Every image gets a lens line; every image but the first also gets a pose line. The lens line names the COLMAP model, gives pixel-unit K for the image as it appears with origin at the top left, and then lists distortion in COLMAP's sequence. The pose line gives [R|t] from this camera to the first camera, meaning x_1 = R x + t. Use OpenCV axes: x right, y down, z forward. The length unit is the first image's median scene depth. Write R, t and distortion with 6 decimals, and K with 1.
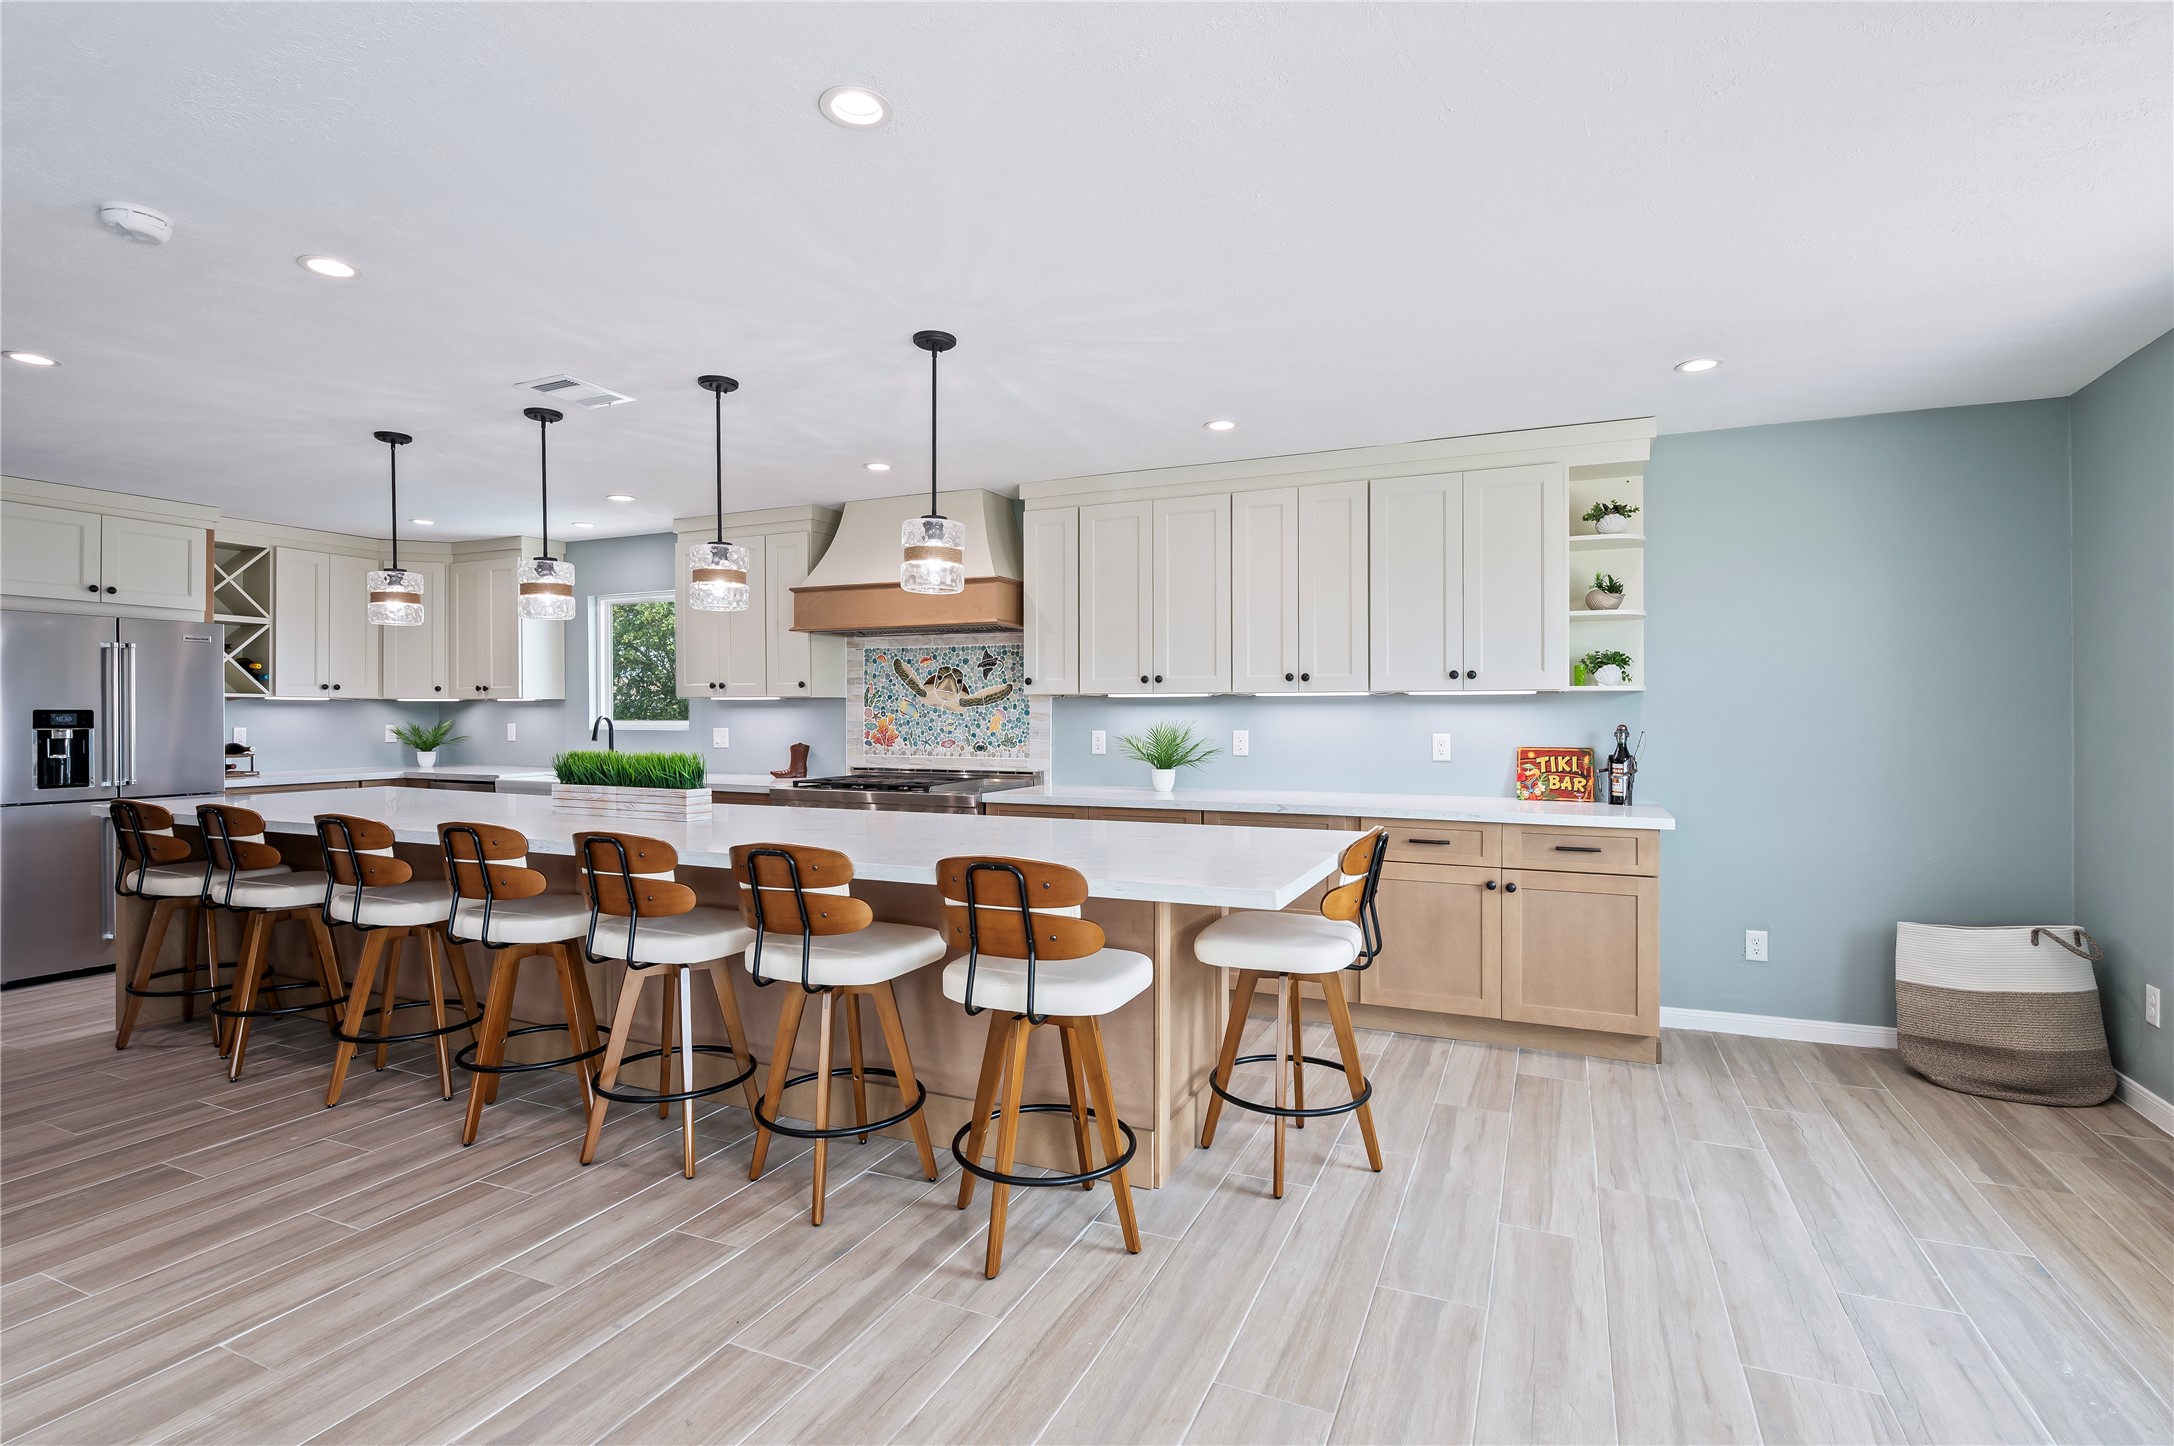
lens RADIAL K [[1059.2, 0, 1067.7], [0, 1059.2, 718.4], [0, 0, 1]] dist [-0.000382, -0.000338]
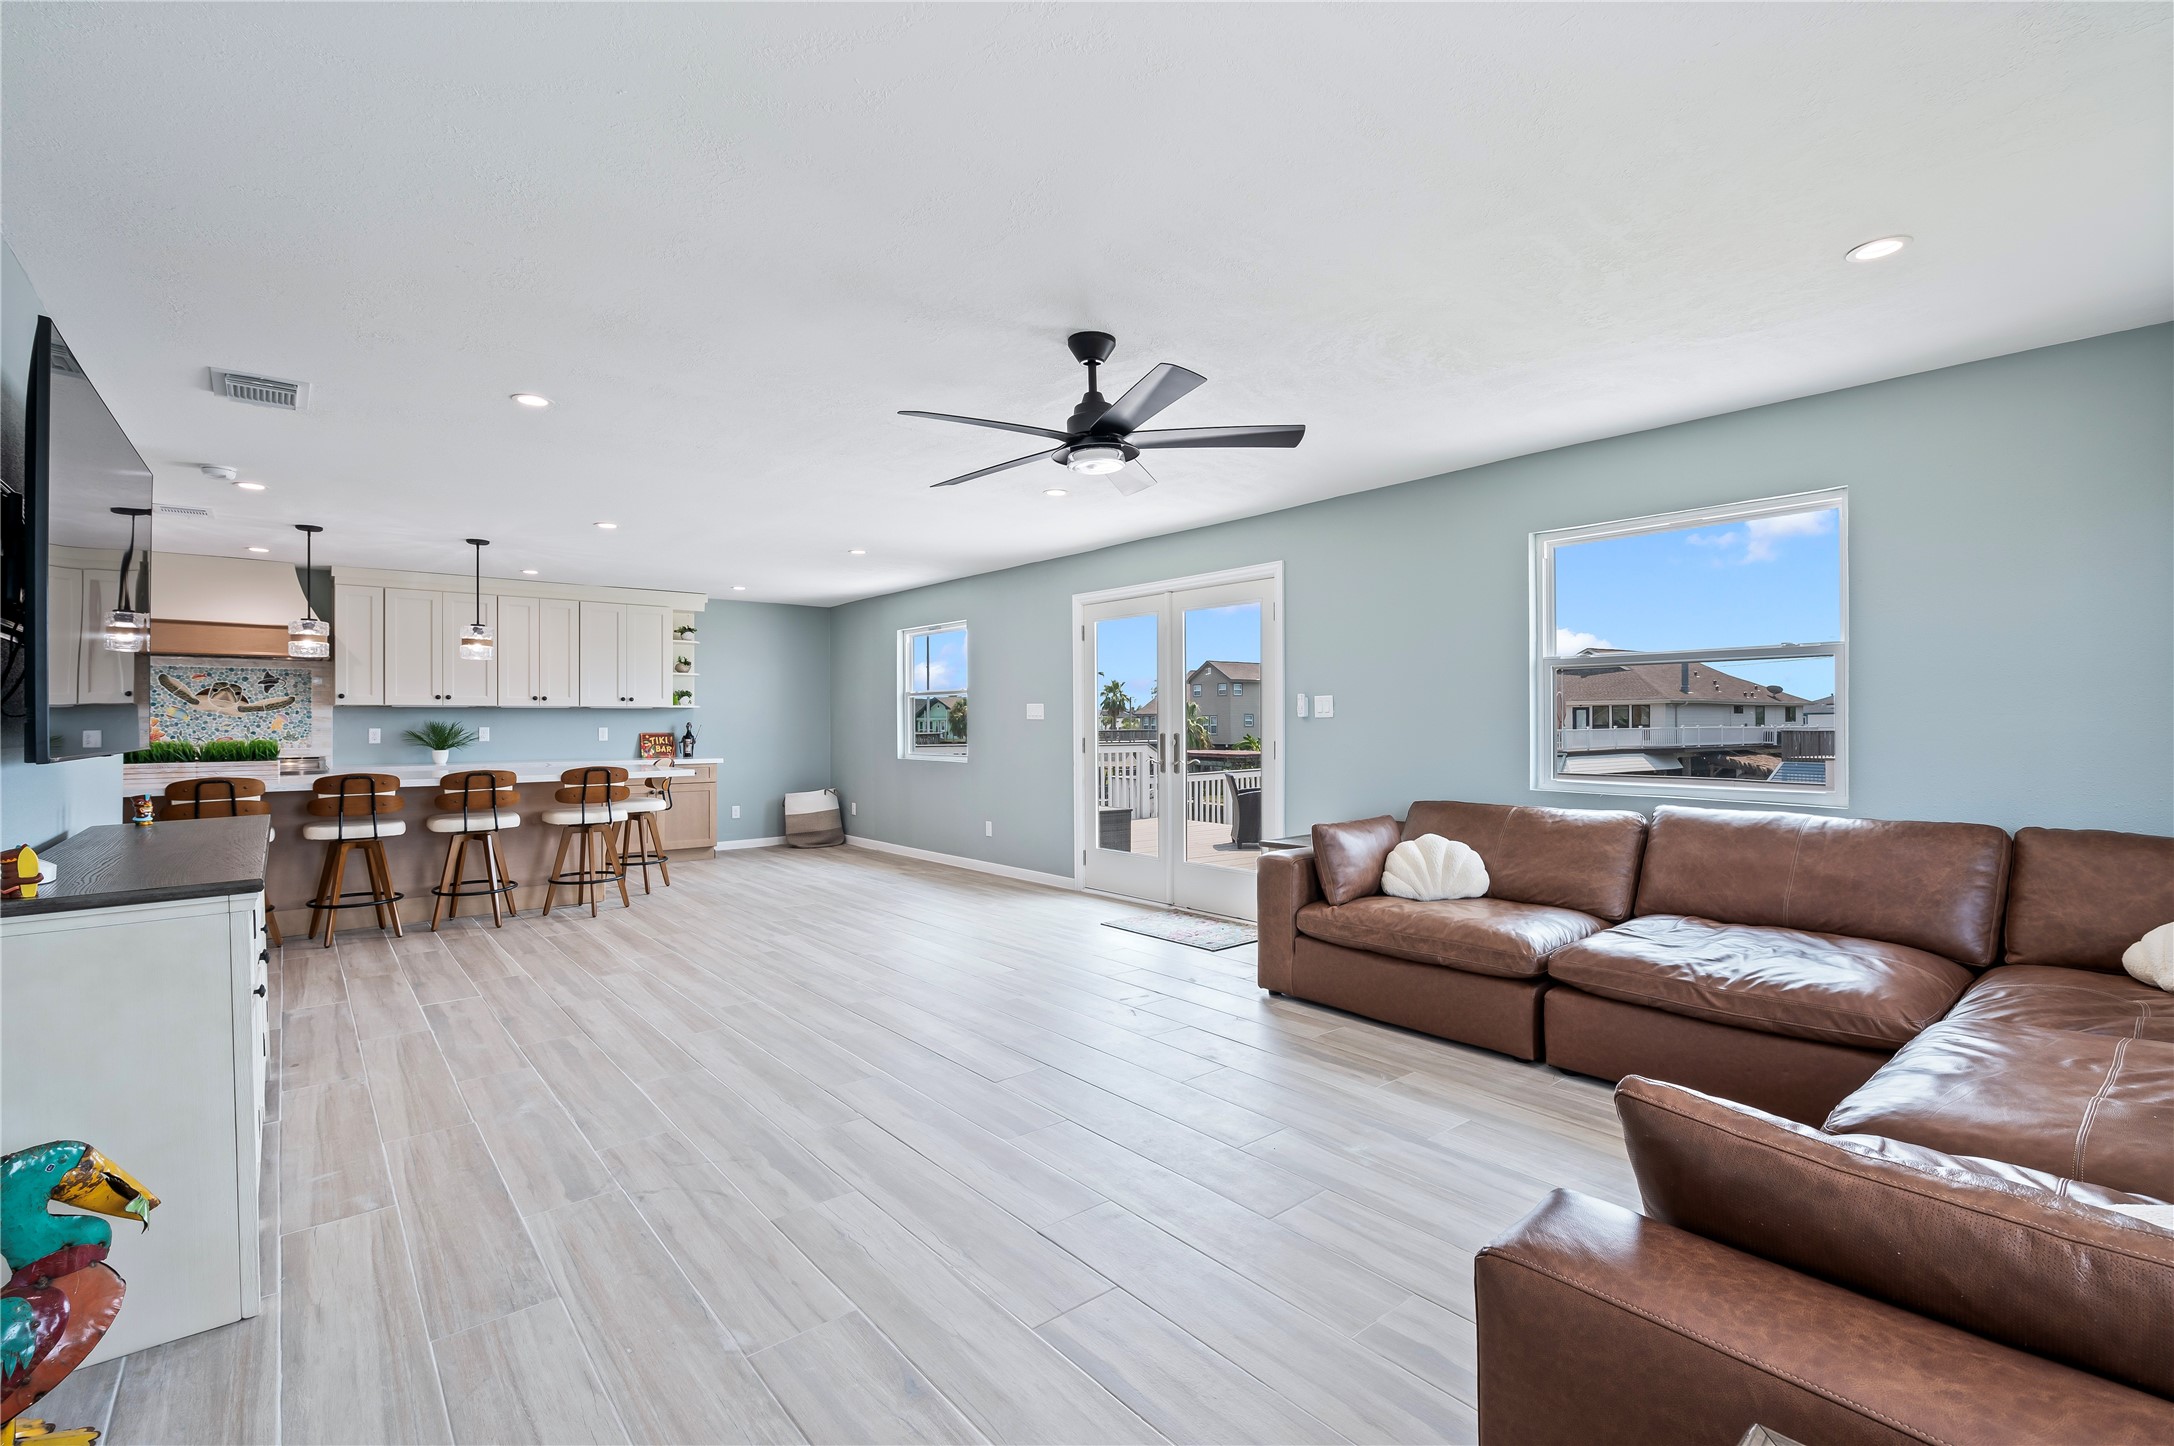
lens RADIAL K [[971.2, 0, 1099.8], [0, 971.2, 718.9], [0, 0, 1]] dist [-0.004870, -0.000763]
pose [[0.431327, 0.000624, 0.902196, -0.756871], [0.006300, 0.999973, -0.003703, 0.009404], [-0.902174, 0.007281, 0.431311, -0.545449]]
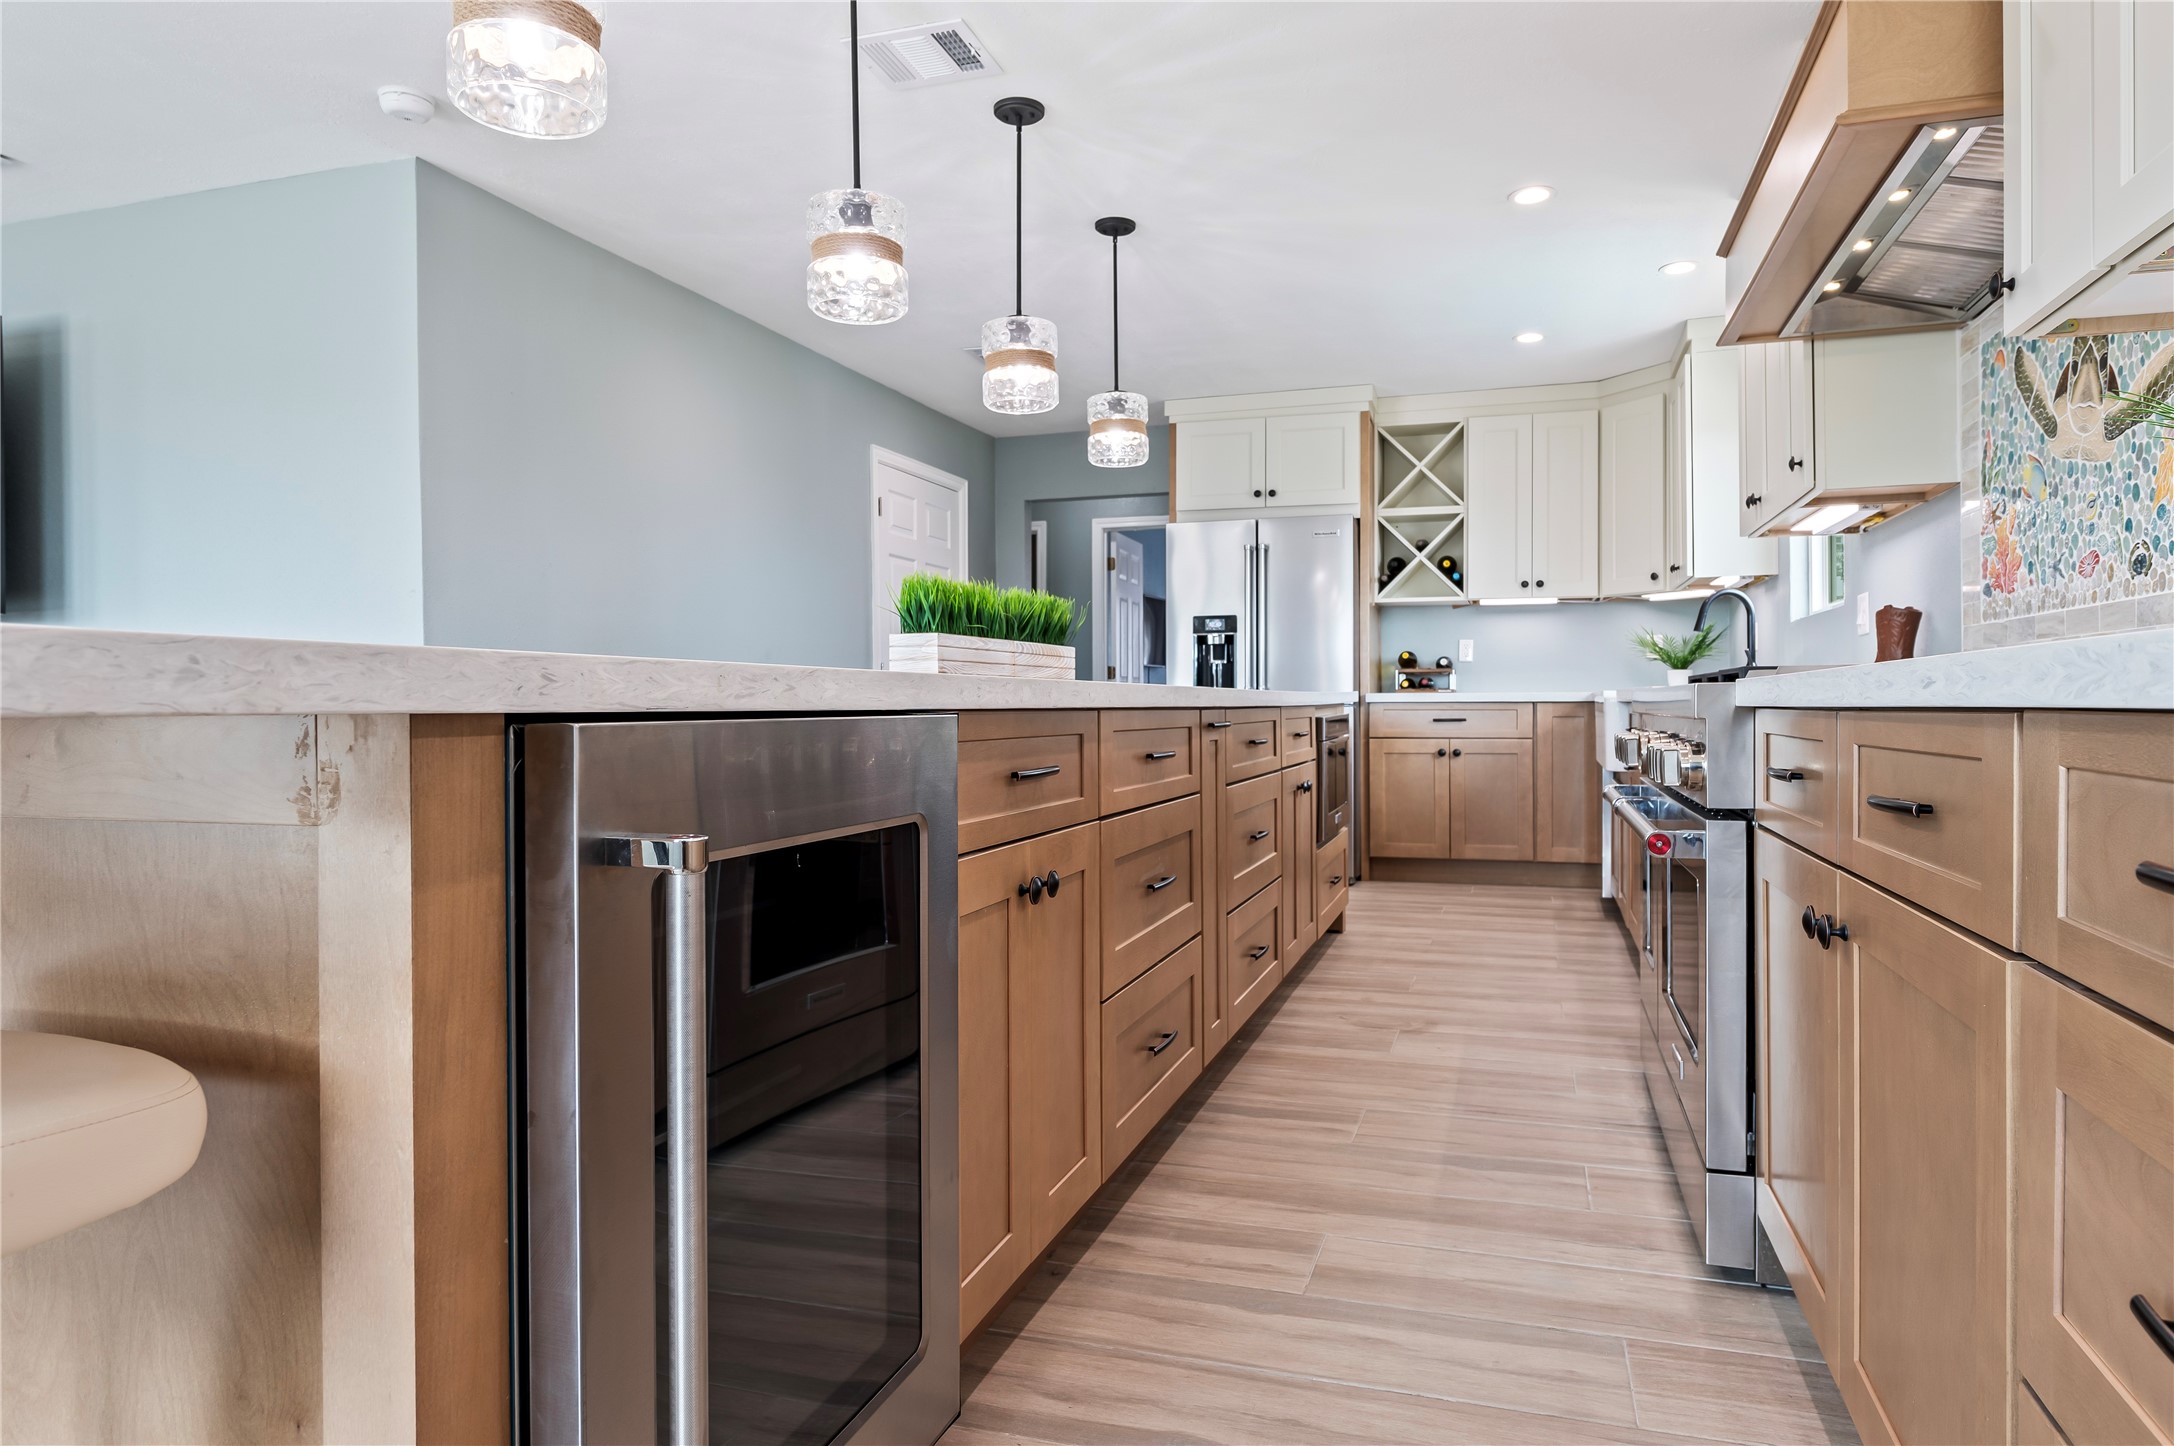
lens RADIAL K [[1297.9, 0, 1102.7], [0, 1297.9, 703.0], [0, 0, 1]] dist [-0.013062, -0.000221]
pose [[0.112967, -0.000040, -0.993599, 0.250299], [-0.004893, 0.999988, -0.000596, 0.069535], [0.993587, 0.004929, 0.112965, 0.668166]]
